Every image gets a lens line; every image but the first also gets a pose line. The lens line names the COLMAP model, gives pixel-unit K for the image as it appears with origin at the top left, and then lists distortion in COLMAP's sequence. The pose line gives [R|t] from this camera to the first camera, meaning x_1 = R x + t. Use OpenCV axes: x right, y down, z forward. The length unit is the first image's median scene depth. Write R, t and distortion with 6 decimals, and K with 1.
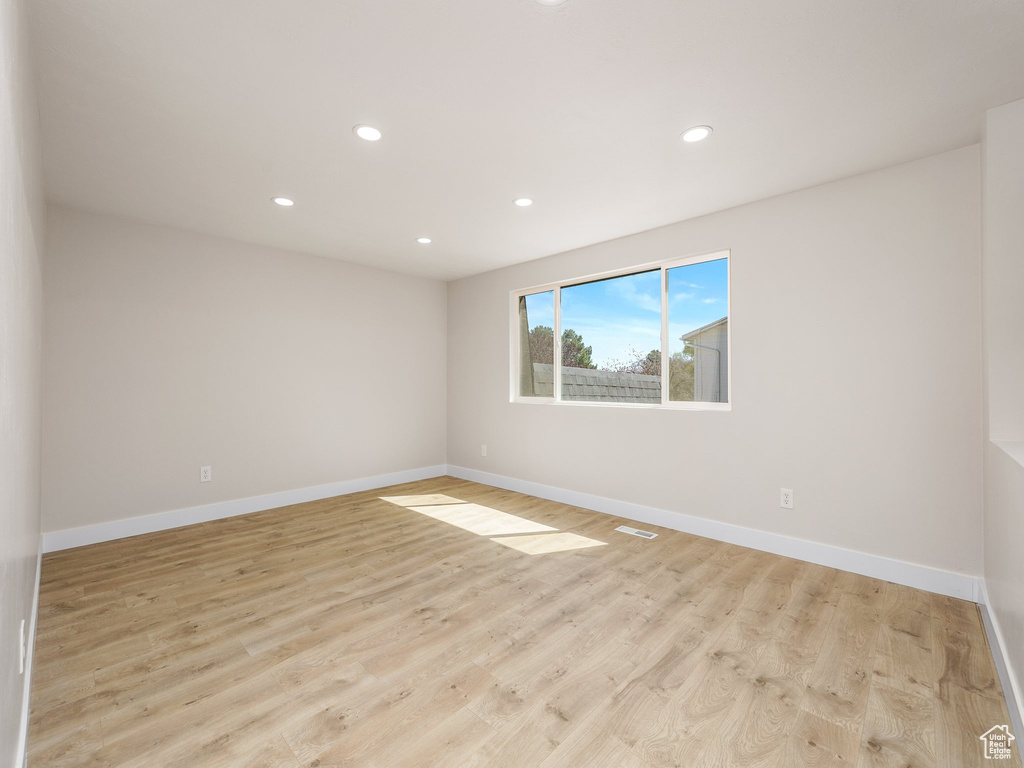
lens RADIAL K [[430.3, 0, 510.7], [0, 430.3, 382.5], [0, 0, 1]] dist [0.013133, -0.000598]
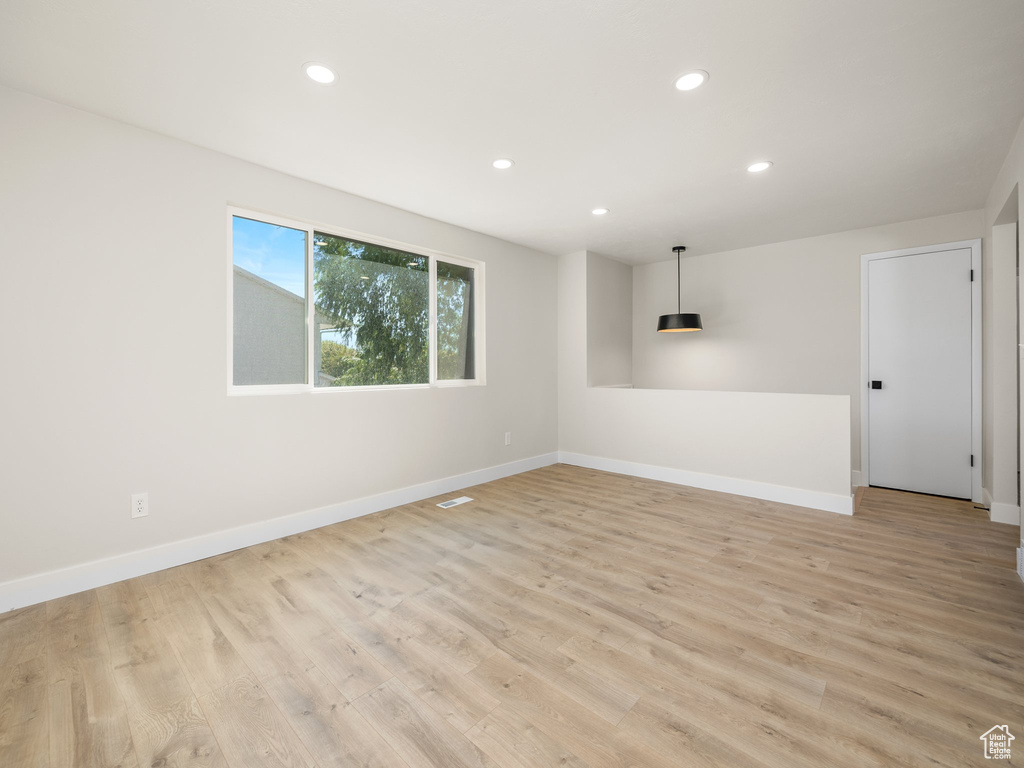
lens RADIAL K [[430.3, 0, 503.6], [0, 430.3, 368.5], [0, 0, 1]] dist [0.013133, -0.000598]
pose [[-0.006871, 0.002225, 0.999974, -1.139778], [-0.000888, 0.999997, -0.002231, 0.024904], [-0.999976, -0.000903, -0.006869, 1.293676]]
